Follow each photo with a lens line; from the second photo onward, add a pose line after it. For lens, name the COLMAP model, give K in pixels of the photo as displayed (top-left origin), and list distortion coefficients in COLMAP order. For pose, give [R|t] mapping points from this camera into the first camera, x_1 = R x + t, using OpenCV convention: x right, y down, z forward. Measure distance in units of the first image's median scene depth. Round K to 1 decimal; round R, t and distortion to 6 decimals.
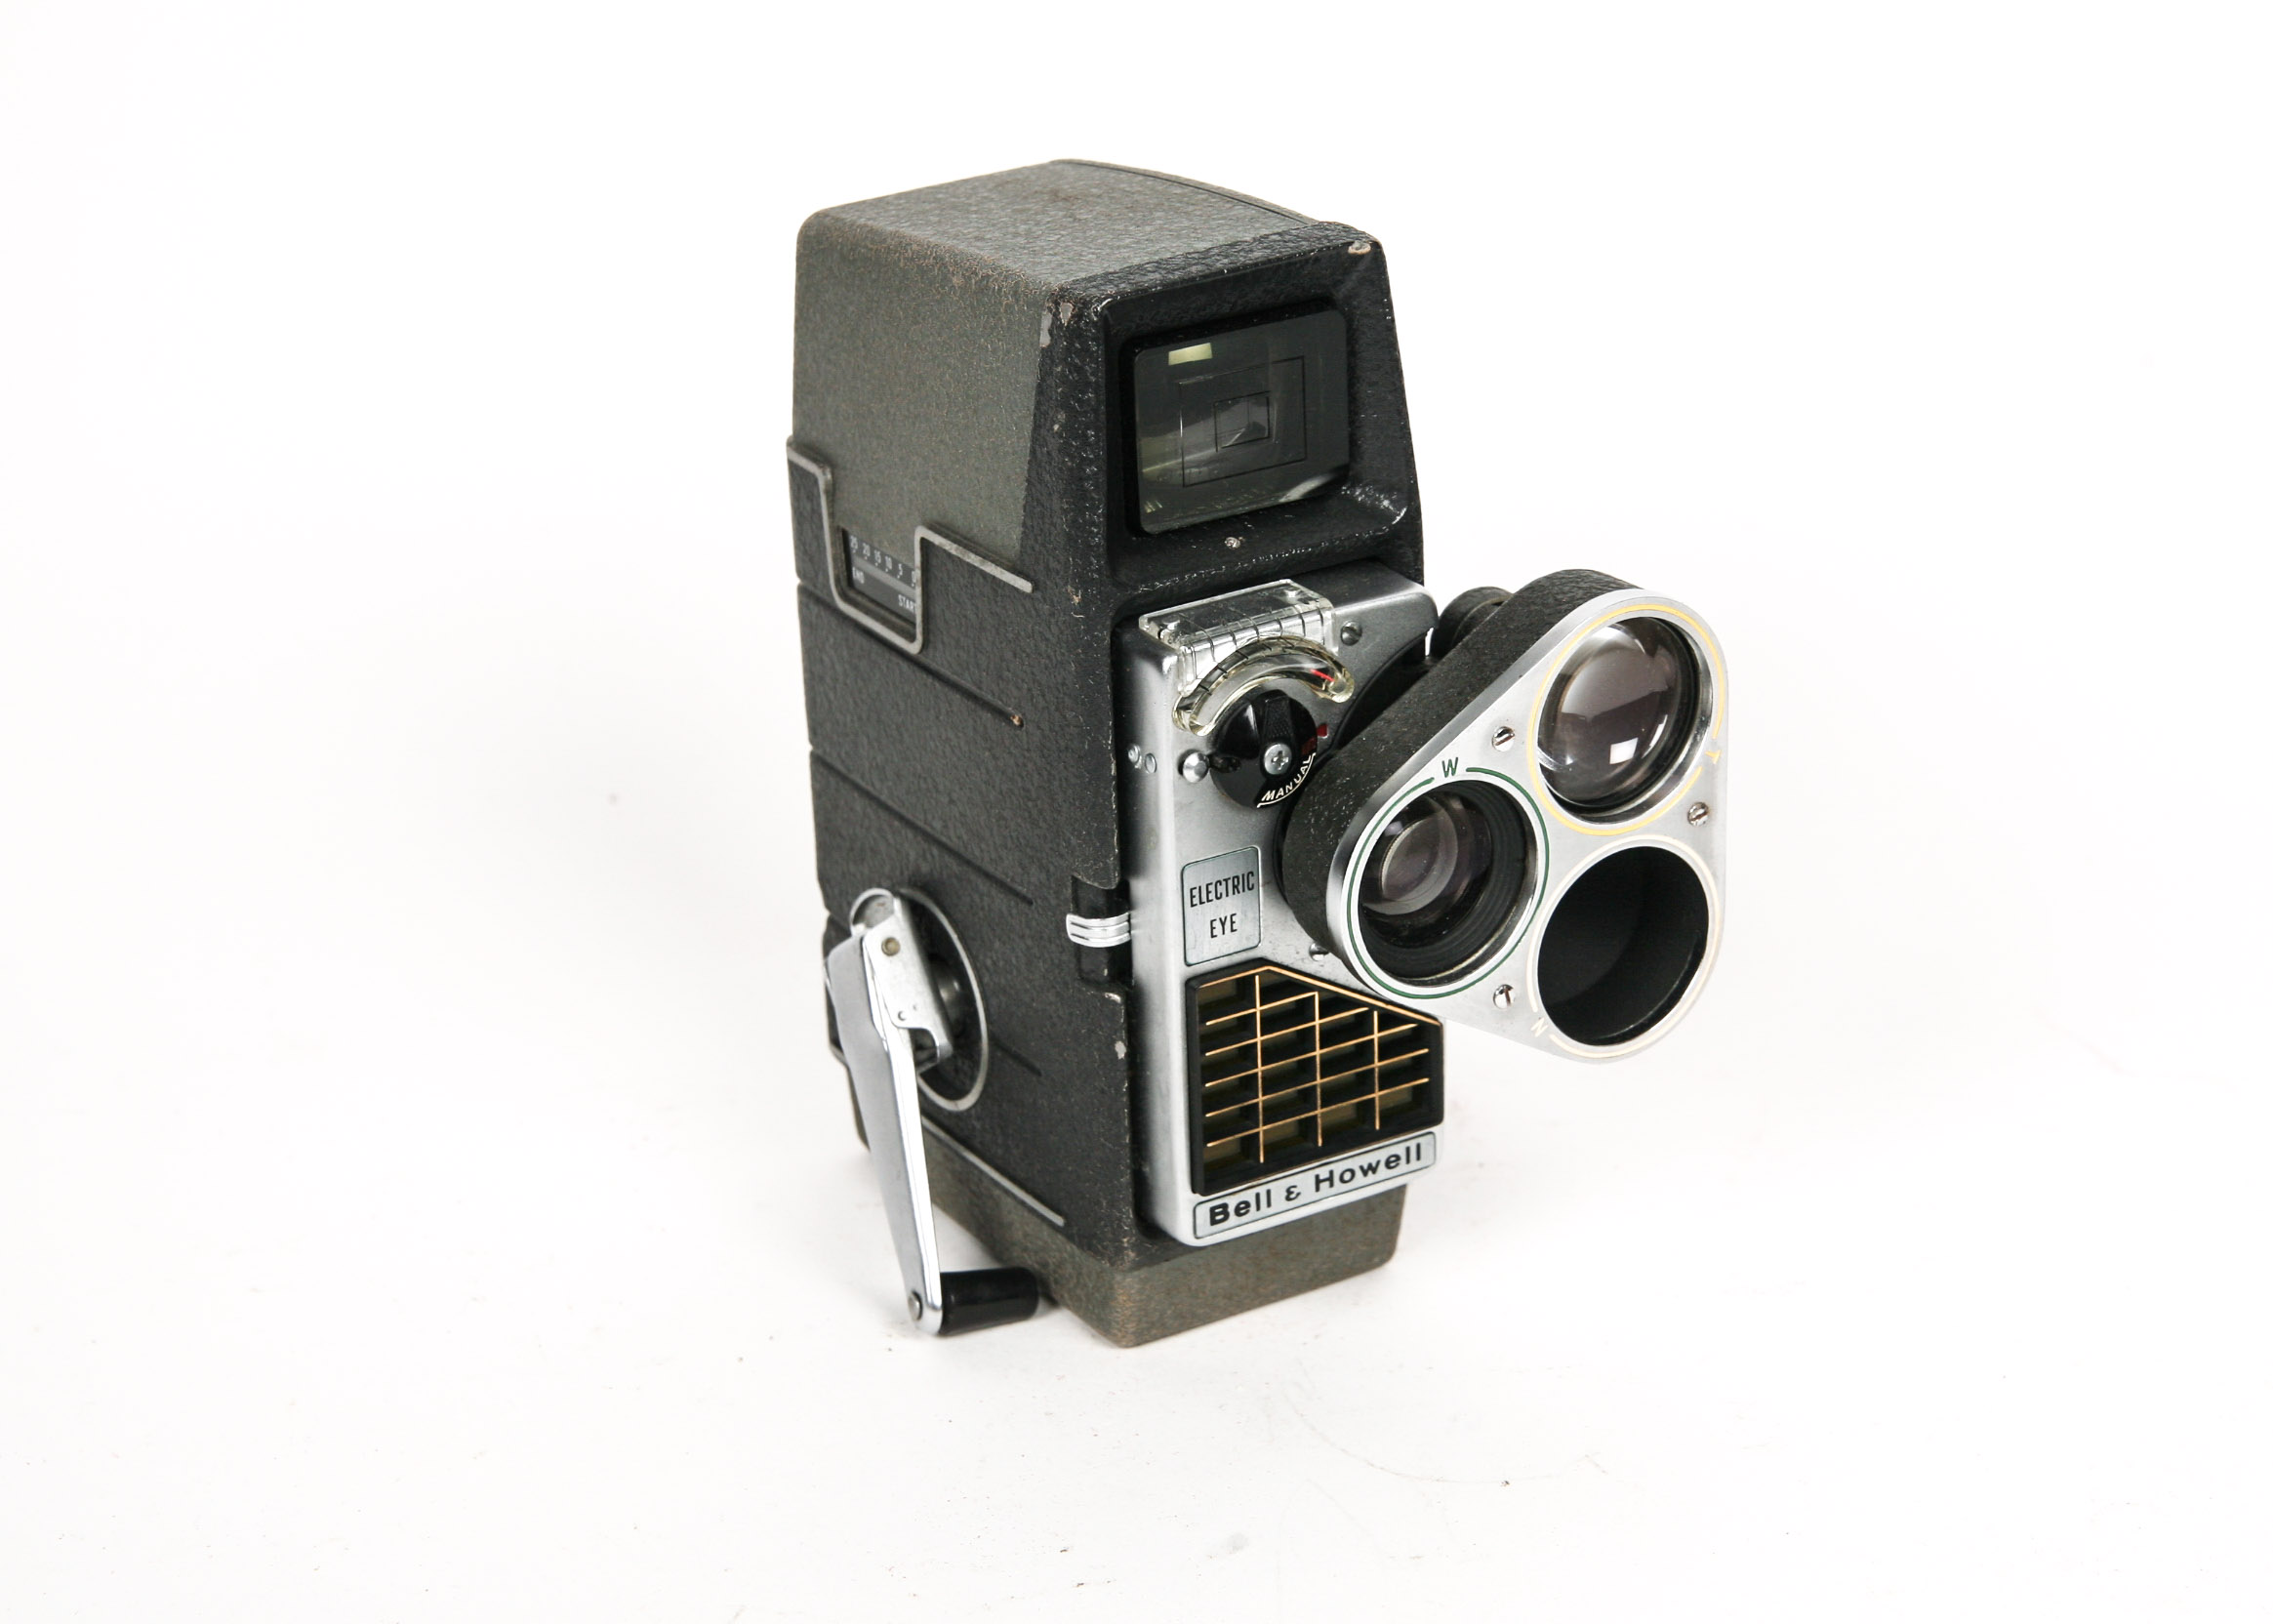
lens RADIAL K [[5169.8, 0, 1255.4], [0, 5169.8, 807.9], [0, 0, 1]] dist [0.058560, -0.143058]
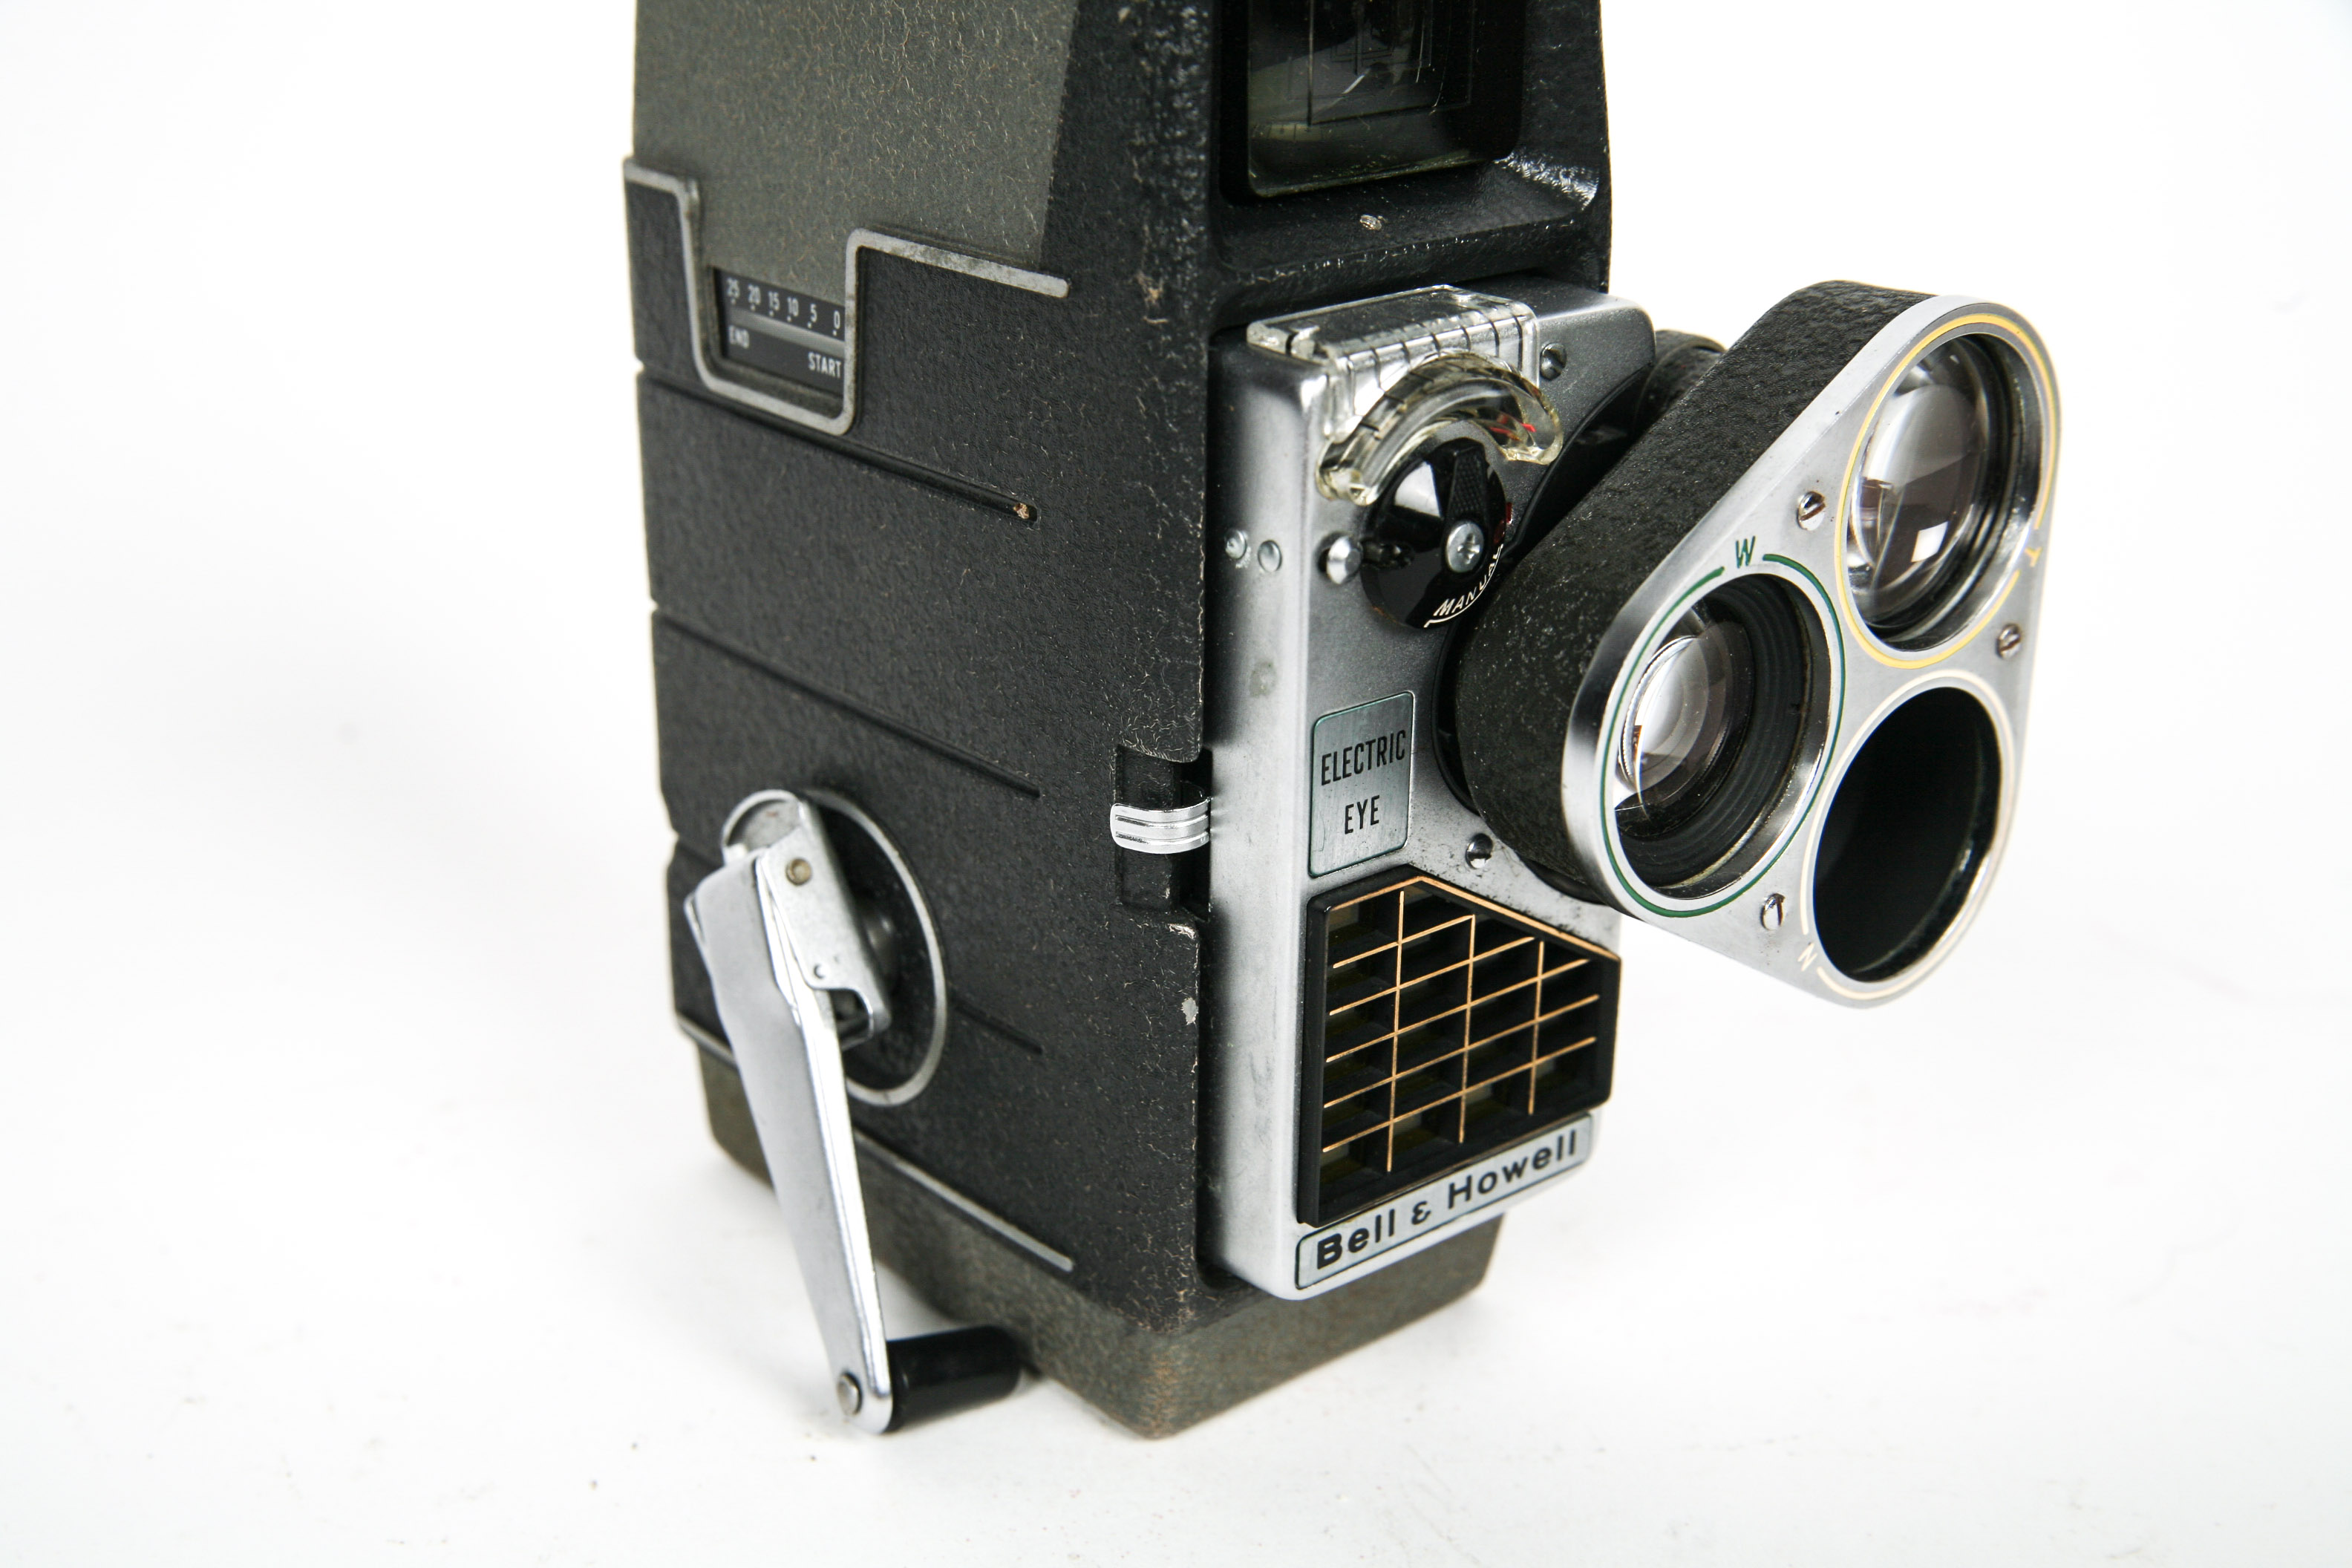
lens RADIAL K [[3140.0, 0, 1176.0], [0, 3140.0, 784.0], [0, 0, 1]] dist [-0.045464, 0.048740]
pose [[0.987802, -0.021351, 0.154247, -0.088277], [0.024866, 0.999472, -0.020900, 0.026034], [-0.153720, 0.024481, 0.987811, 0.600309]]
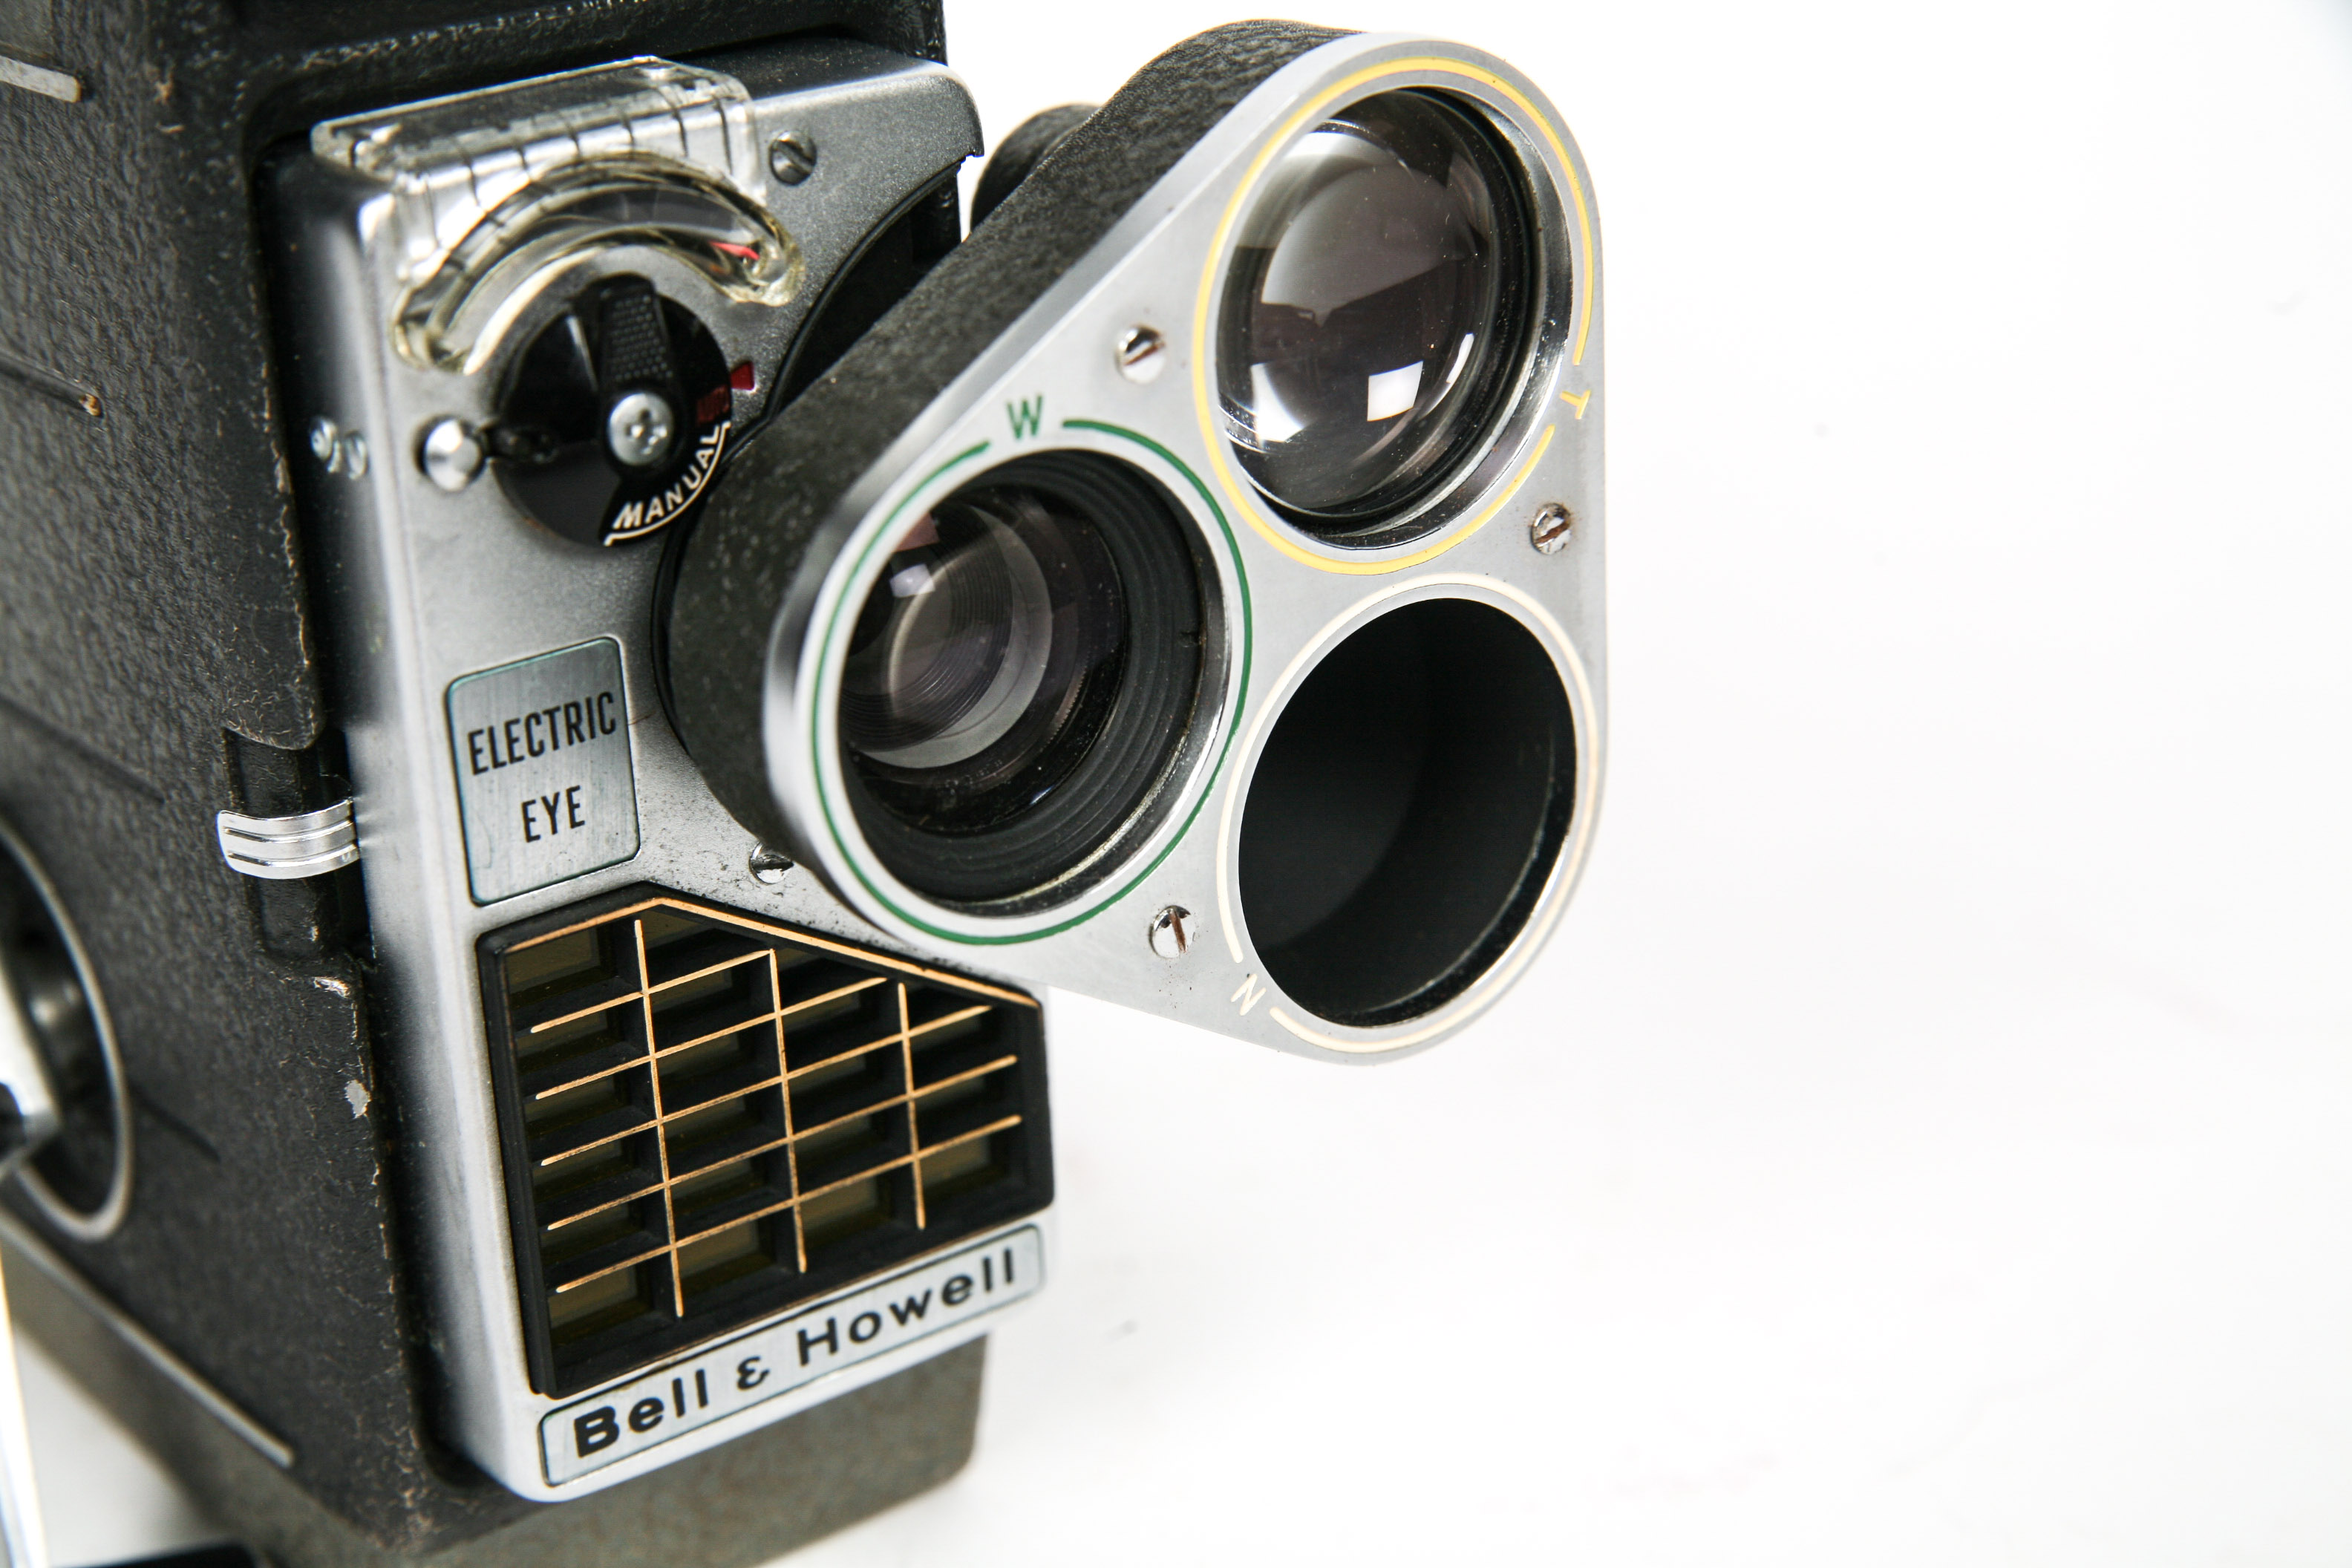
lens RADIAL K [[4261.4, 0, 1176.0], [0, 4261.4, 784.0], [0, 0, 1]] dist [-0.015825, 0.122376]
pose [[0.995692, -0.058285, 0.072116, 0.021281], [0.059810, 0.998026, -0.019169, 0.030024], [-0.070856, 0.023400, 0.997212, 0.606060]]
